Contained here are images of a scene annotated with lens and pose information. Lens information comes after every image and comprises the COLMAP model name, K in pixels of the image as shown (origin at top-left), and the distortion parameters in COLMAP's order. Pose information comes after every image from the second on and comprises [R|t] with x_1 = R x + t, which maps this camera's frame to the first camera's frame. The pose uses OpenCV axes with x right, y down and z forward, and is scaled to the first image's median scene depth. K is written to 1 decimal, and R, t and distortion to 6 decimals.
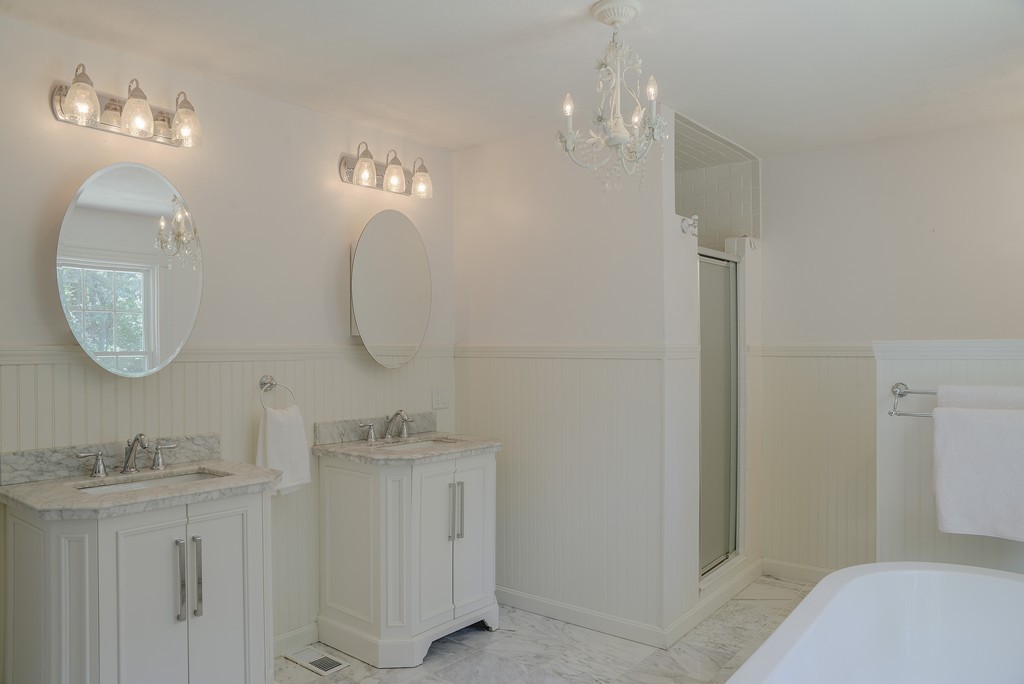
lens RADIAL K [[709.6, 0, 512.0], [0, 709.6, 342.0], [0, 0, 1]] dist [-0.050358, 0.001754]
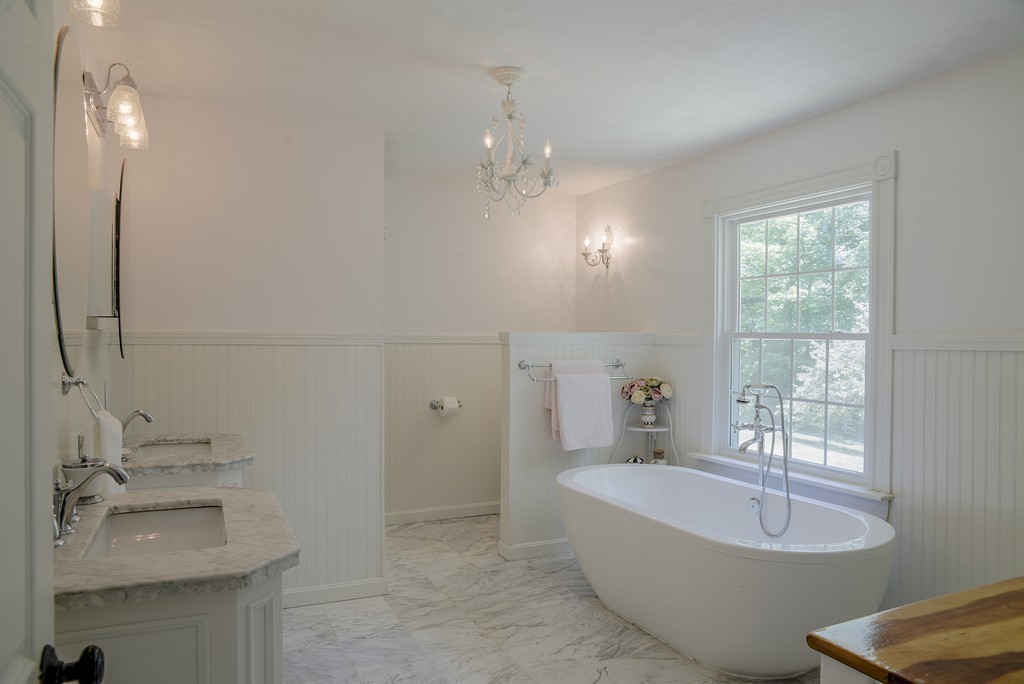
lens RADIAL K [[709.6, 0, 512.0], [0, 709.6, 342.0], [0, 0, 1]] dist [-0.050358, 0.001754]
pose [[0.460776, -0.001495, 0.887515, -0.769722], [-0.015291, 0.999837, 0.009623, 0.005359], [-0.887385, -0.018005, 0.460678, 0.303218]]
